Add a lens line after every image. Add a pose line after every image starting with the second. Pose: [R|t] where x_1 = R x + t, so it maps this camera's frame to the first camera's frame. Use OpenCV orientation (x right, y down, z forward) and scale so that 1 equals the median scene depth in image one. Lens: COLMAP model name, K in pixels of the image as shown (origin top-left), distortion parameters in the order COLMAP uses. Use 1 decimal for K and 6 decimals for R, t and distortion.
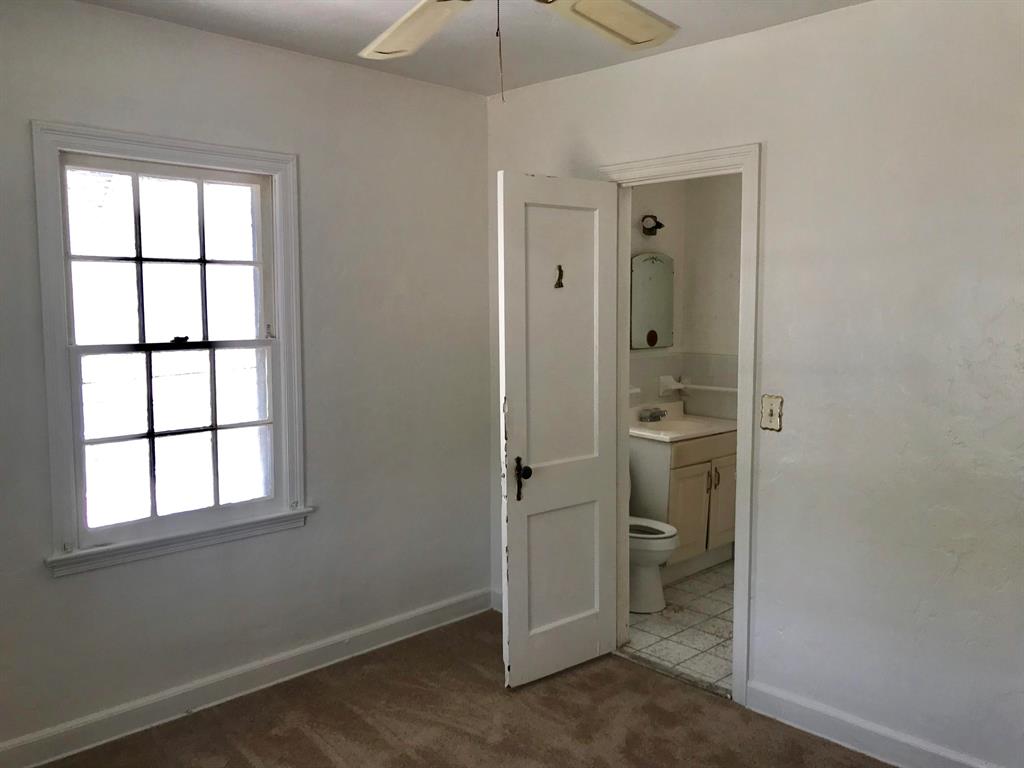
lens RADIAL K [[847.9, 0, 512.0], [0, 847.9, 384.0], [0, 0, 1]] dist [0.036339, -0.005044]
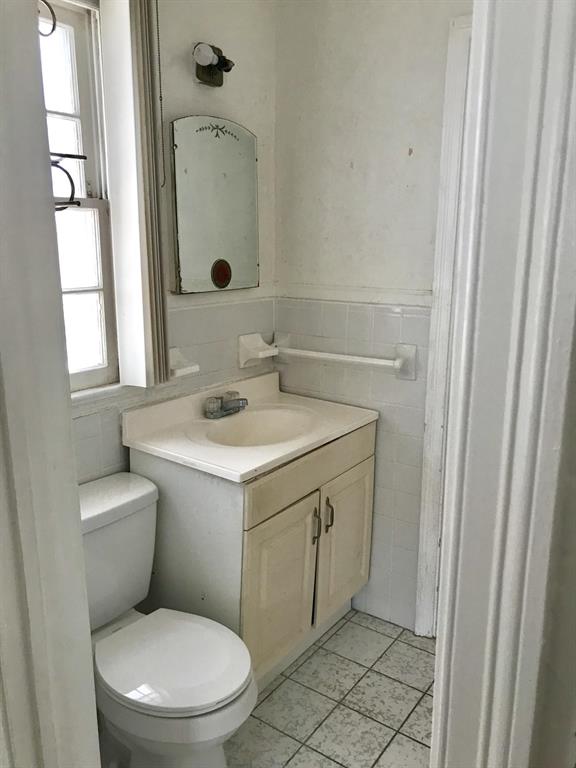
lens RADIAL K [[621.0, 0, 304.8], [0, 621.0, 386.0], [0, 0, 1]] dist [0.006005, 0.002699]
pose [[0.980662, -0.033604, 0.192804, 0.137896], [0.006428, 0.990148, 0.139877, -0.037696], [-0.195605, -0.135933, 0.971216, 0.570064]]
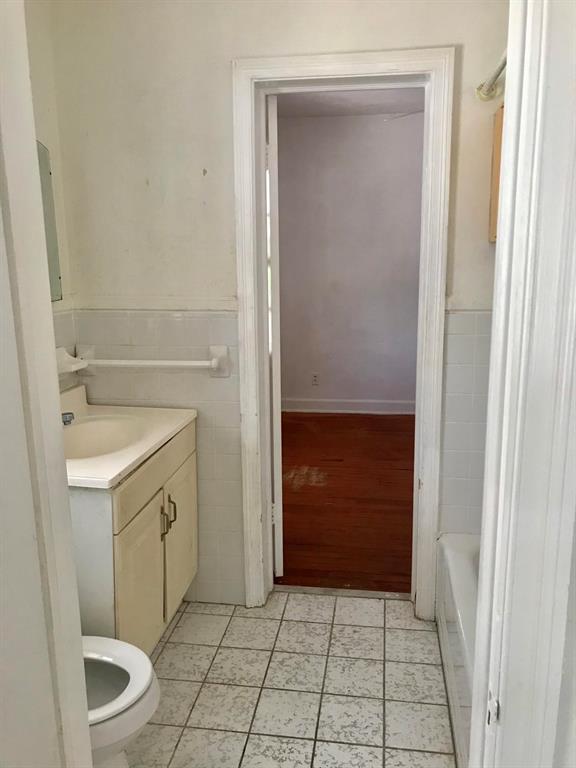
lens RADIAL K [[621.0, 0, 304.8], [0, 621.0, 386.0], [0, 0, 1]] dist [0.006005, 0.002699]
pose [[0.780176, -0.130222, 0.611855, 0.047181], [0.057005, 0.988823, 0.137765, -0.036603], [-0.622957, -0.072603, 0.778880, 0.564164]]
